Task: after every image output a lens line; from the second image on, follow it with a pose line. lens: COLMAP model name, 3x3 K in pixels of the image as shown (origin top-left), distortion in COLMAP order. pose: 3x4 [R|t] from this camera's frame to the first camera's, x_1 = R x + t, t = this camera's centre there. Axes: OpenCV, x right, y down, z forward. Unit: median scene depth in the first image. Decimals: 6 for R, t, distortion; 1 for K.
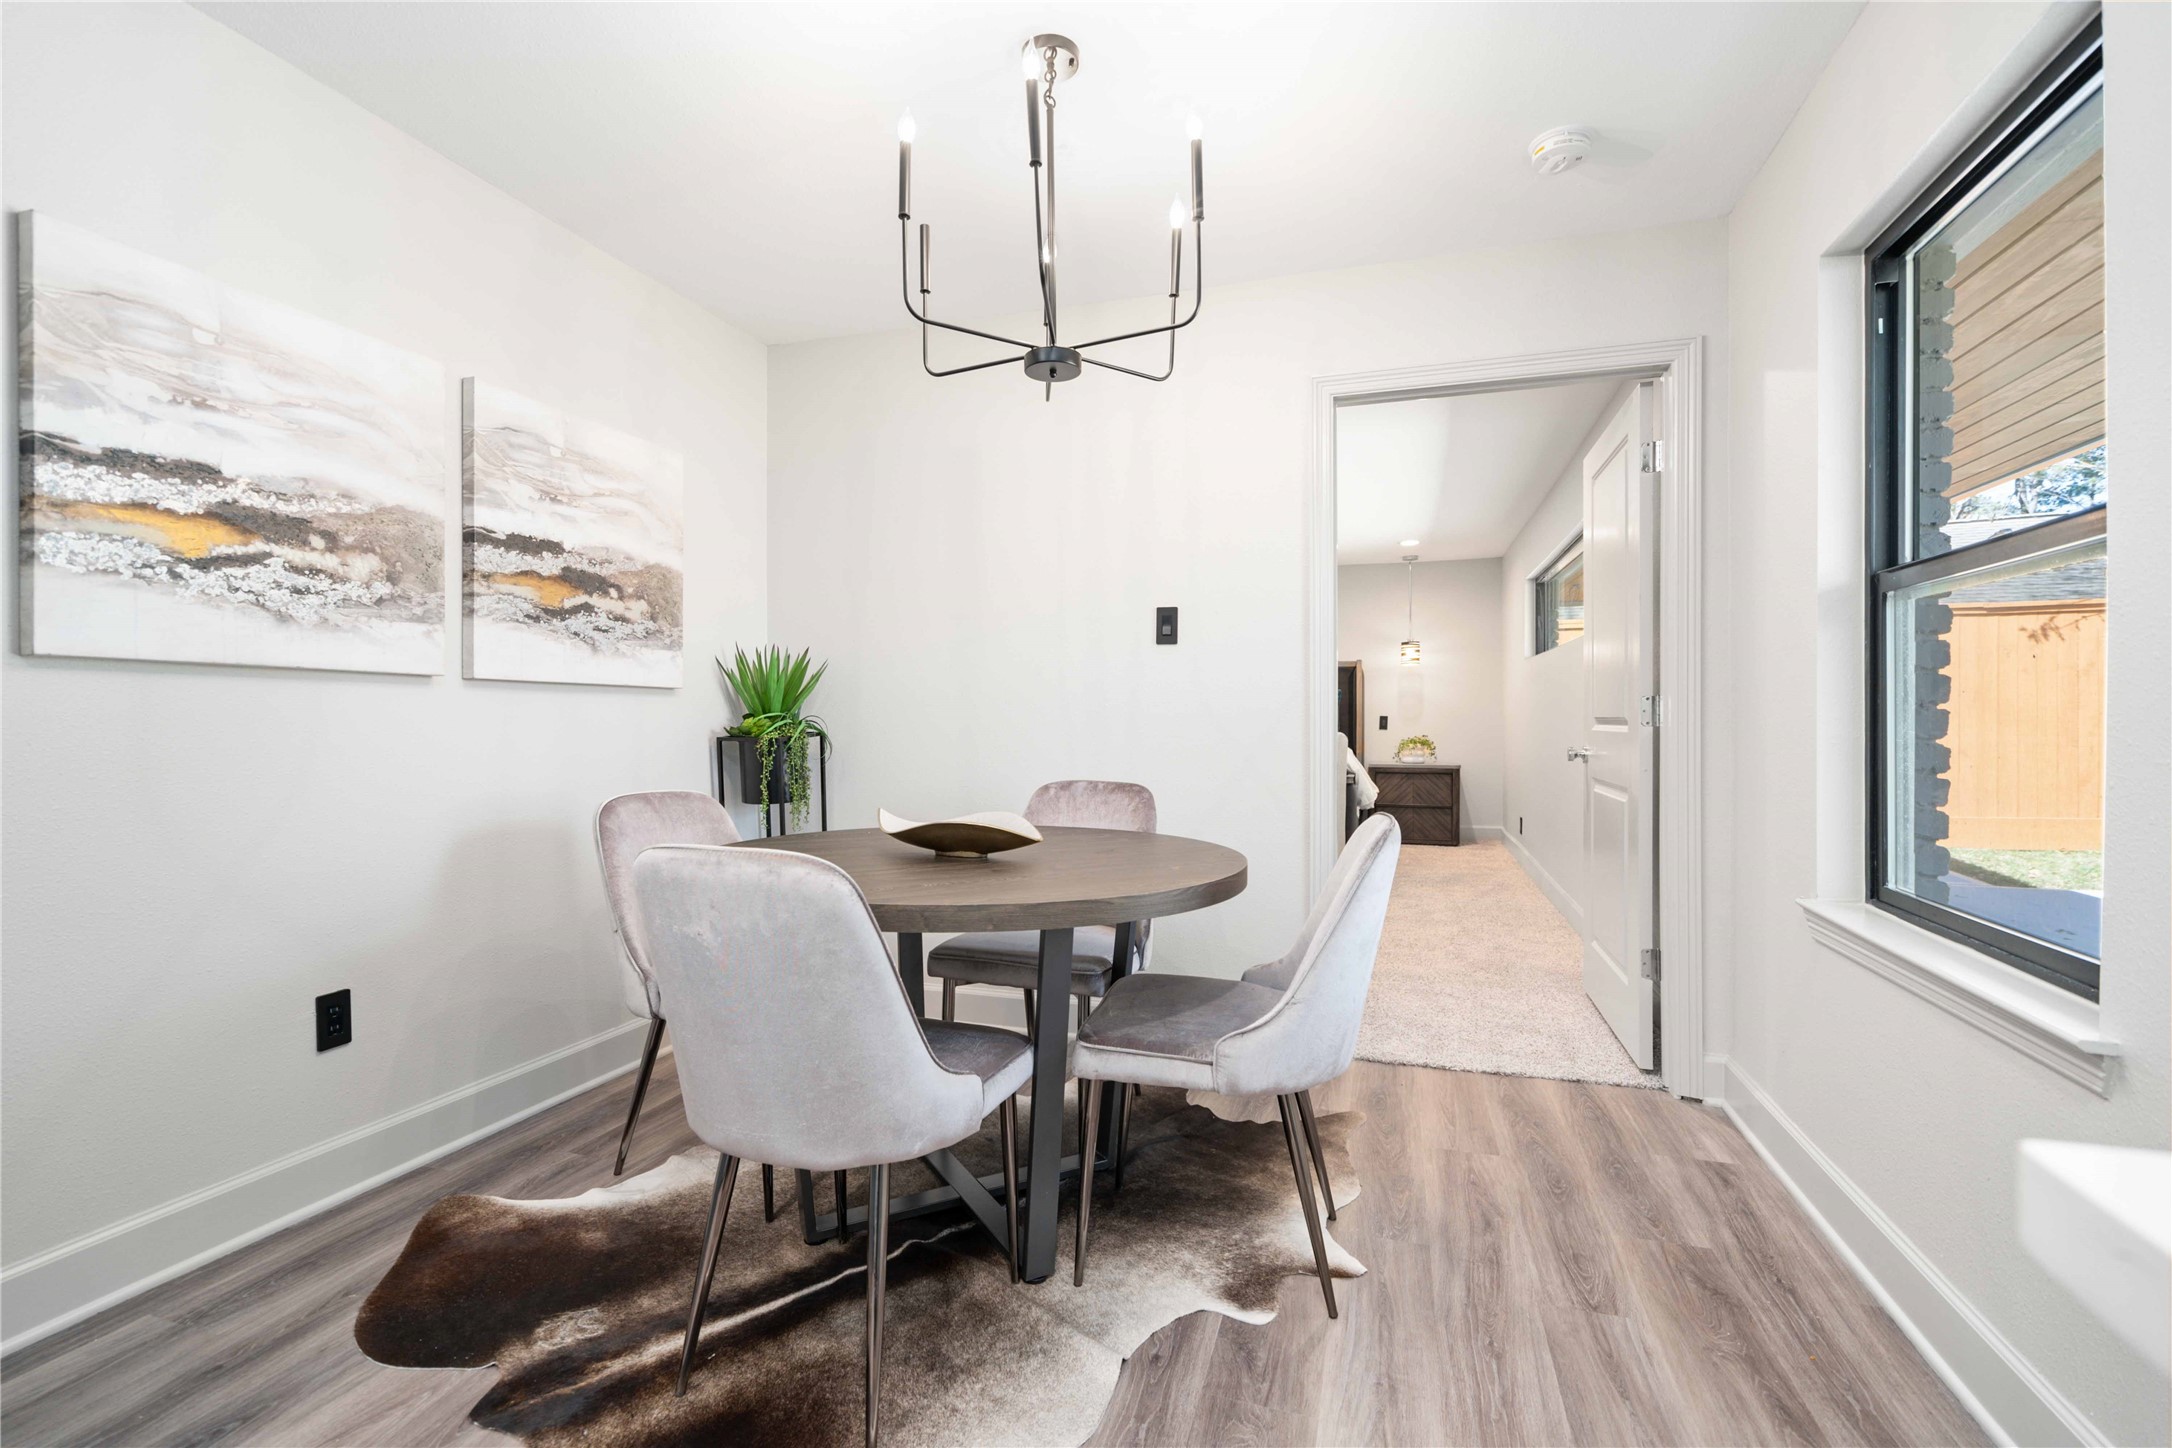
lens RADIAL K [[988.7, 0, 1093.7], [0, 988.7, 723.7], [0, 0, 1]] dist [-0.002433, -0.000451]
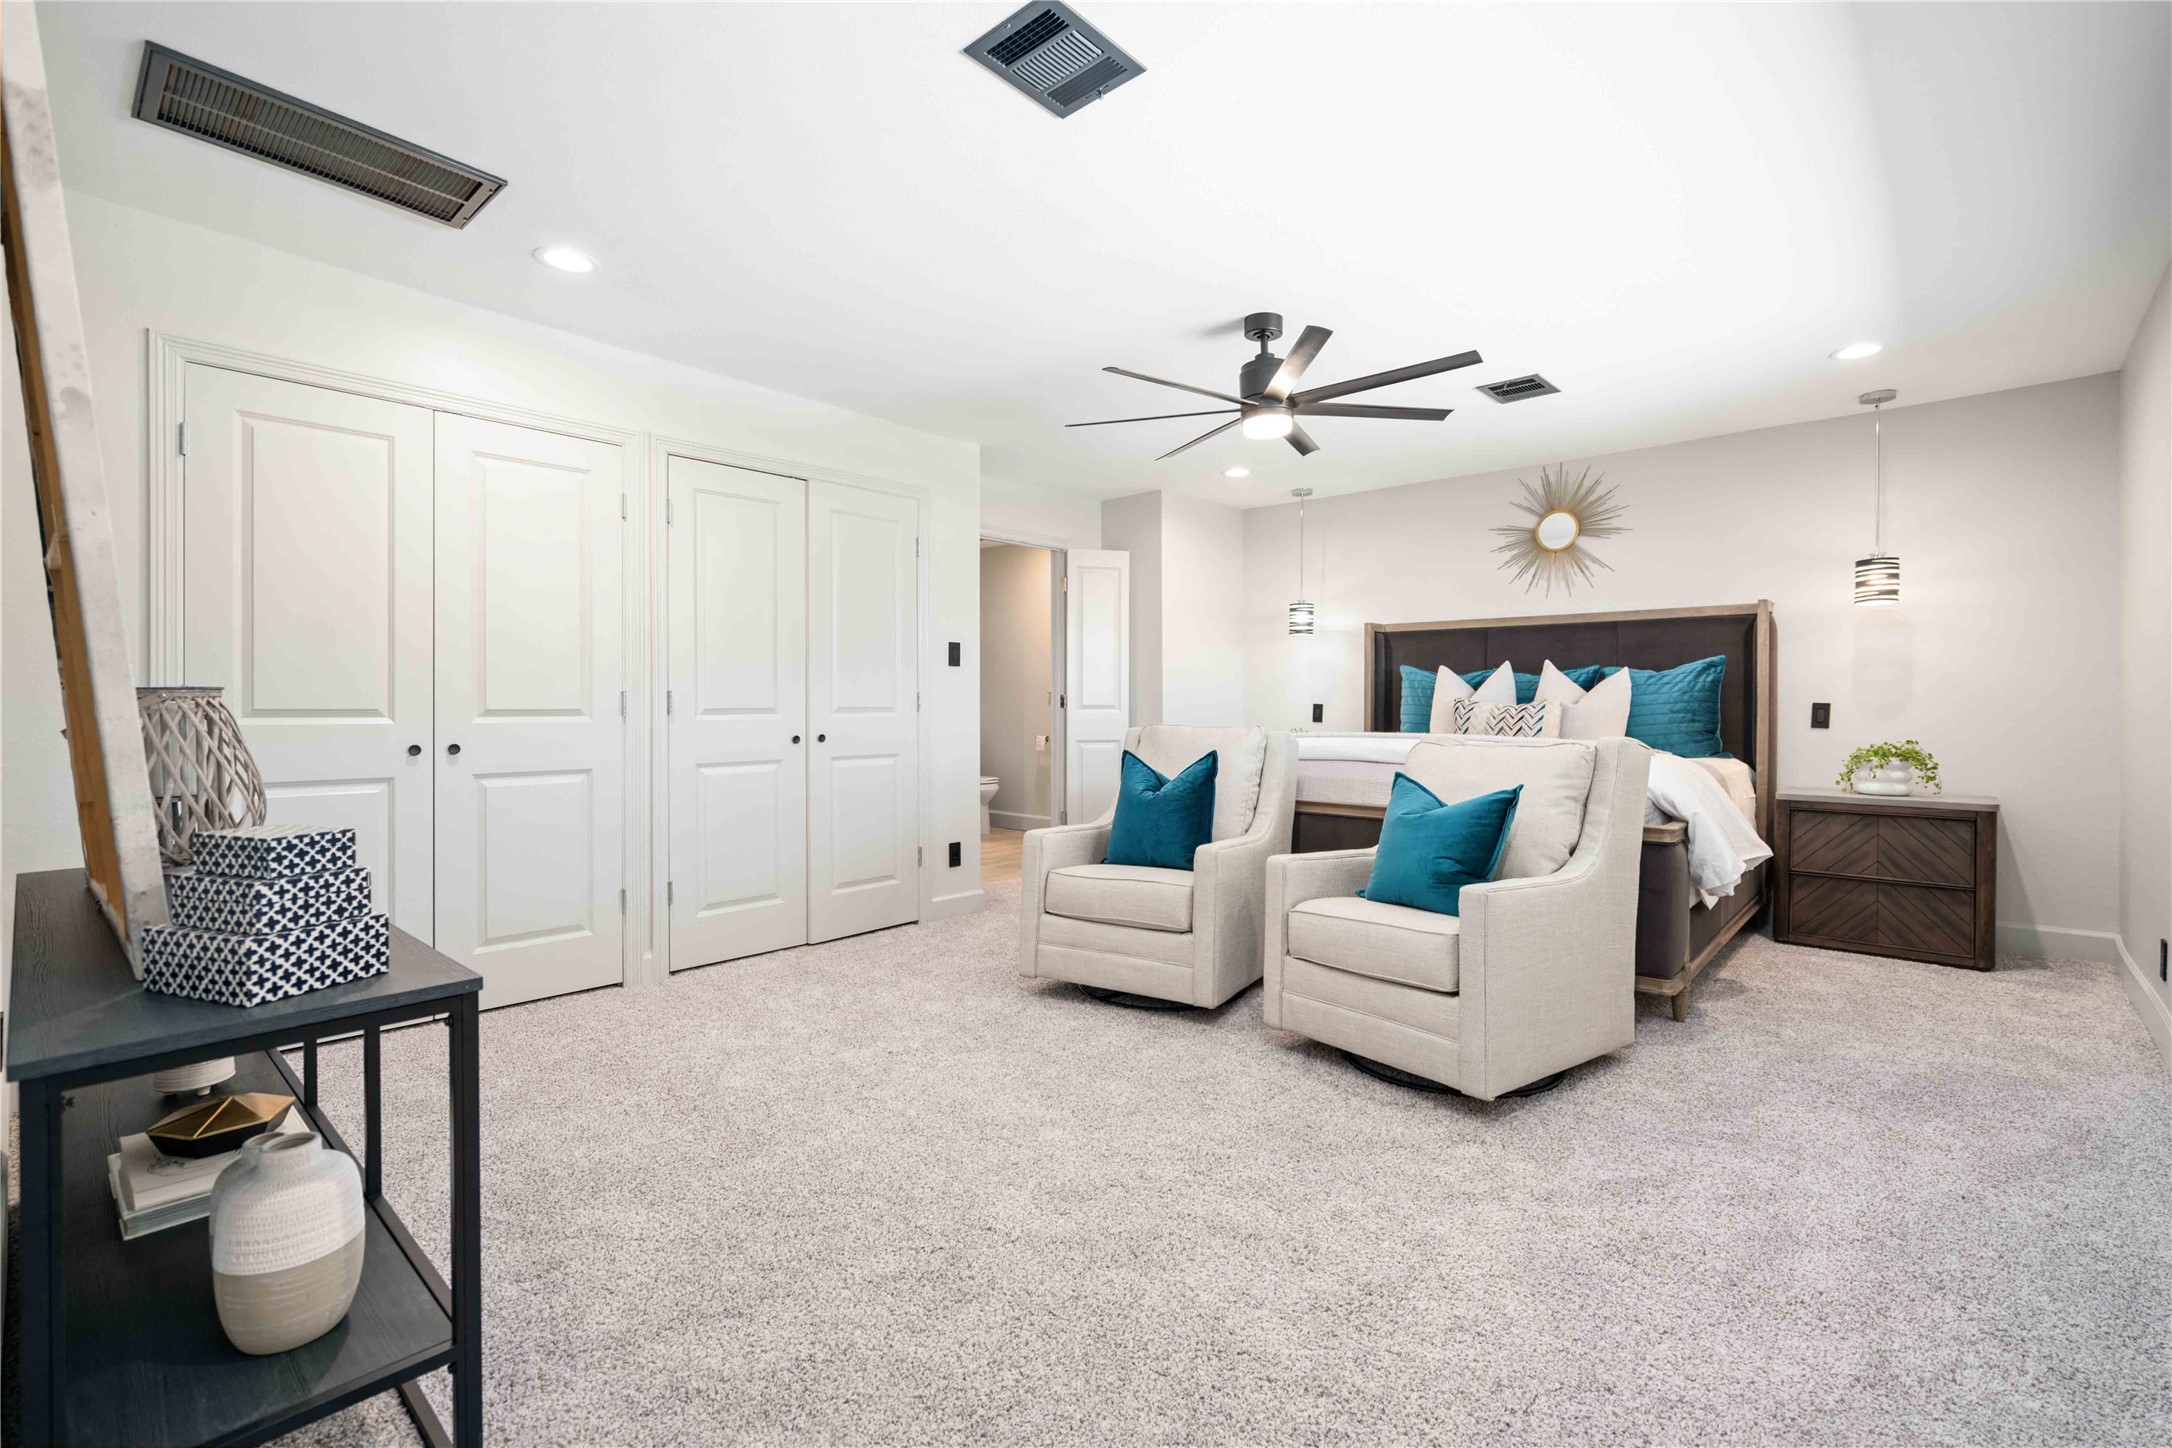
lens RADIAL K [[988.7, 0, 1079.3], [0, 988.7, 707.3], [0, 0, 1]] dist [-0.002433, -0.000451]
pose [[0.904461, 0.003949, -0.426538, 0.166023], [-0.006004, 0.999976, -0.003472, -0.001215], [0.426514, 0.005701, 0.904463, 0.362738]]
